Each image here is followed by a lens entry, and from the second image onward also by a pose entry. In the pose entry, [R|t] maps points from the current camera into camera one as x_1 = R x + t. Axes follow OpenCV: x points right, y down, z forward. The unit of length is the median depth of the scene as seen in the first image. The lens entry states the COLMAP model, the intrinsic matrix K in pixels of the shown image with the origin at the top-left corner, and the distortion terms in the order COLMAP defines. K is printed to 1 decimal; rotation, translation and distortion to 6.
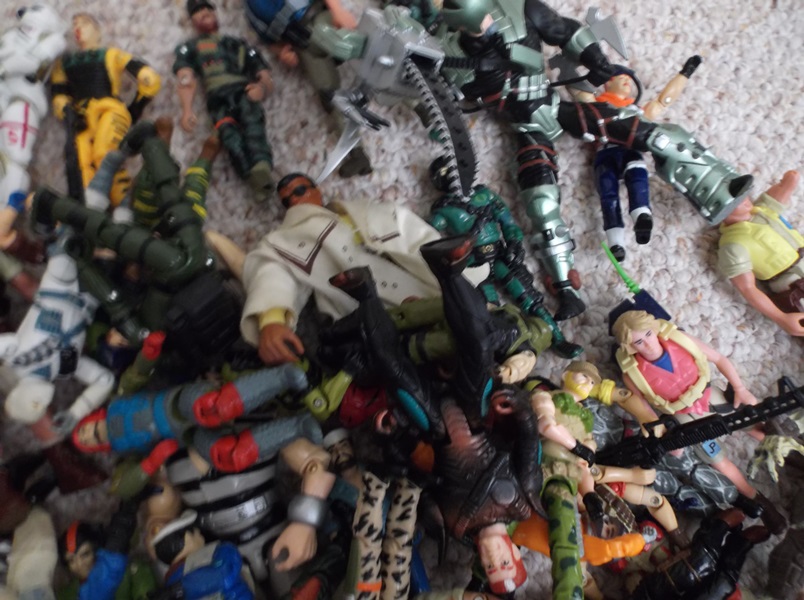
lens RADIAL K [[562.0, 0, 404.5], [0, 562.0, 297.8], [0, 0, 1]] dist [-0.000368, -0.004135]
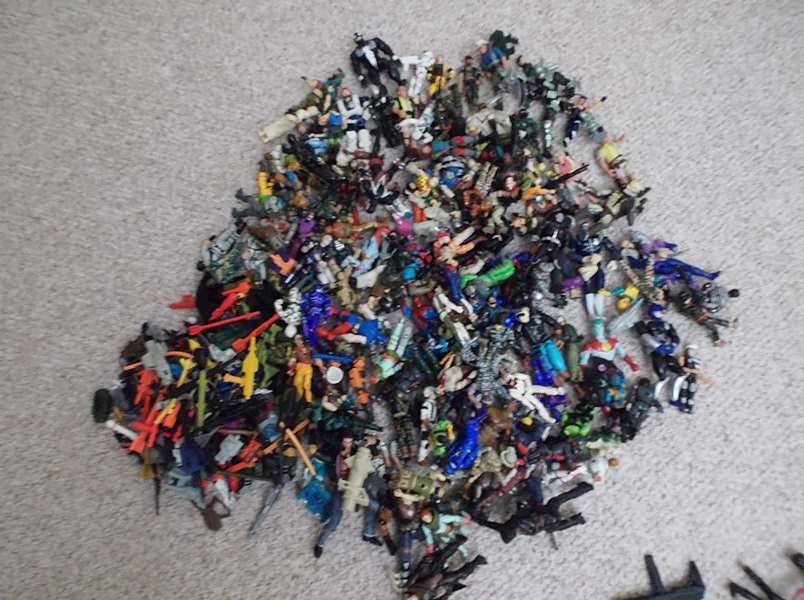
lens RADIAL K [[562.0, 0, 402.0], [0, 562.0, 297.3], [0, 0, 1]] dist [-0.000368, -0.004135]
pose [[0.950515, 0.250208, -0.184163, 0.305635], [-0.260984, 0.964657, -0.036401, 1.297420], [0.168546, 0.082664, 0.982221, -2.672663]]
